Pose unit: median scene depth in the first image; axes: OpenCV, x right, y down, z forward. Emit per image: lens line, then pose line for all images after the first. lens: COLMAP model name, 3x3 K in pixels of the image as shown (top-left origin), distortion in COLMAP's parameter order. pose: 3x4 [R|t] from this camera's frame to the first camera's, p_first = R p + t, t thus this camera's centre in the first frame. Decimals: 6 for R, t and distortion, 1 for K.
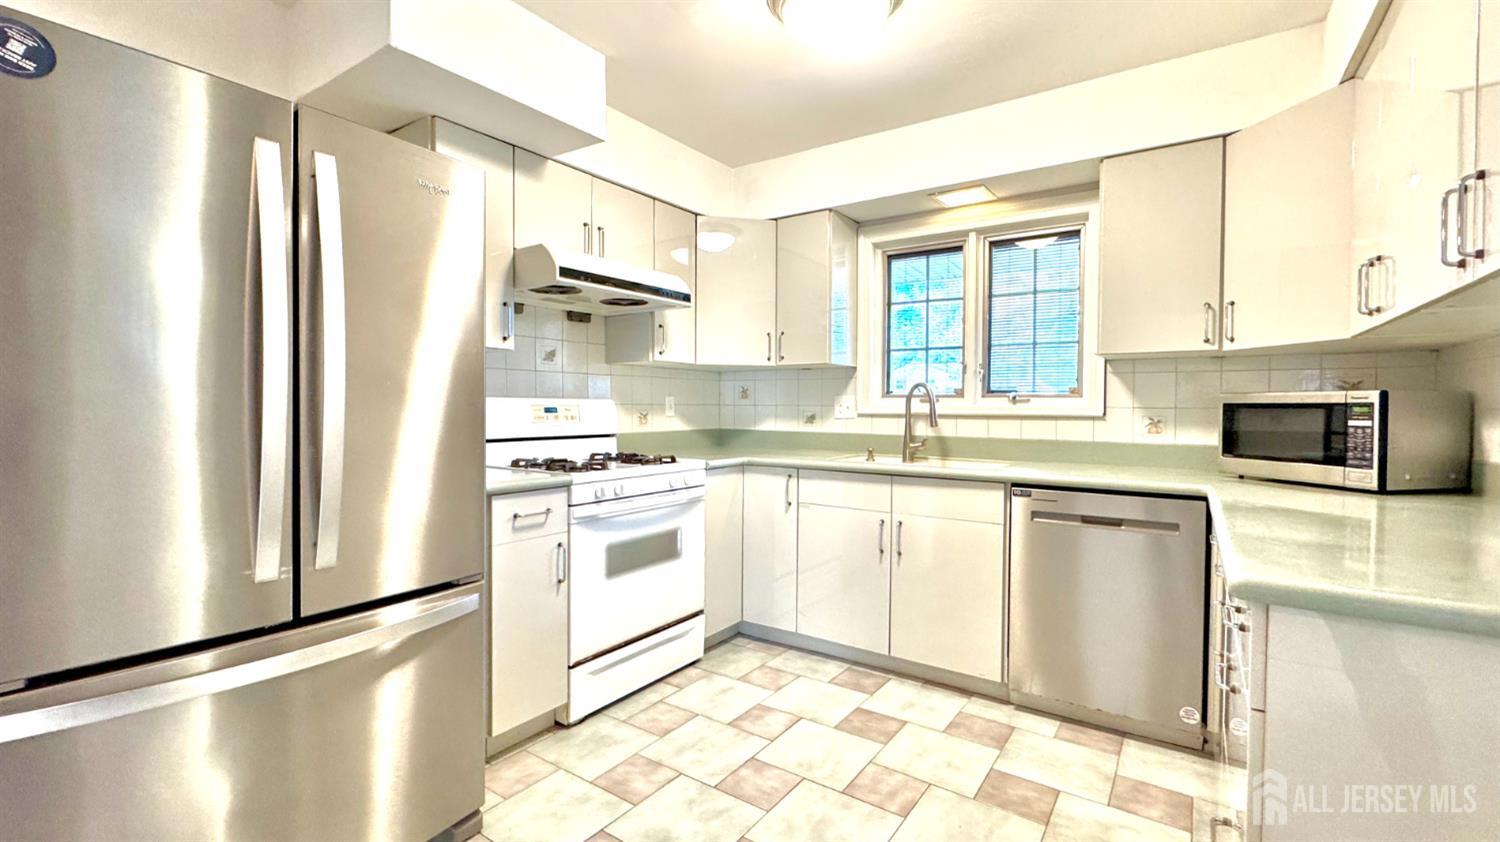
lens RADIAL K [[640.3, 0, 749.2], [0, 640.3, 415.9], [0, 0, 1]] dist [0.001639, 0.000028]
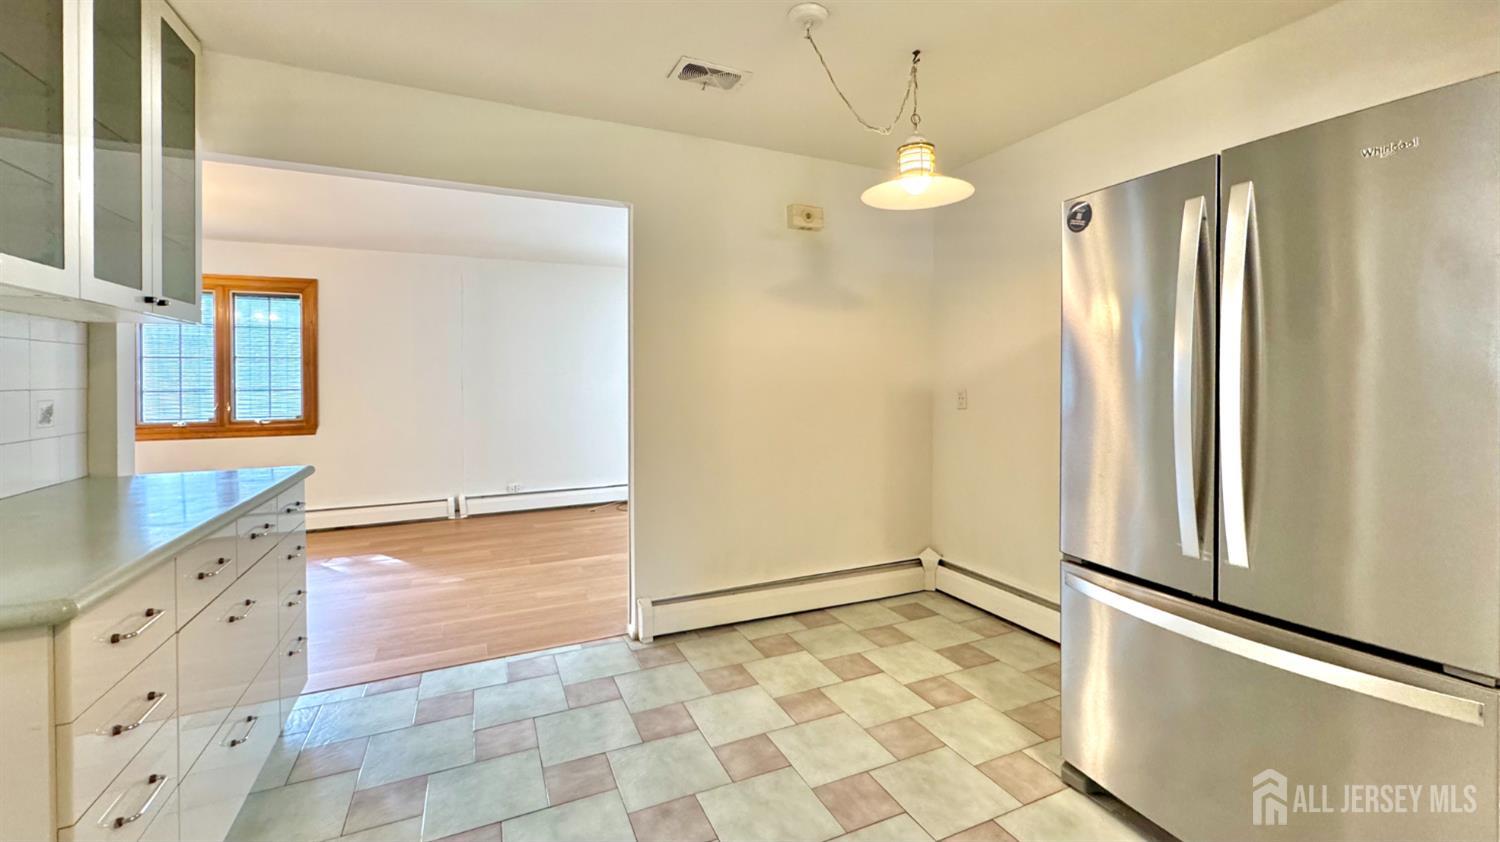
lens RADIAL K [[605.4, 0, 748.9], [0, 605.4, 381.3], [0, 0, 1]] dist [-0.000396, 0.000625]
pose [[-0.504939, -0.003779, -0.863147, 0.355218], [-0.011041, 0.999937, 0.002081, -0.037597], [0.863084, 0.010580, -0.504949, 0.446052]]
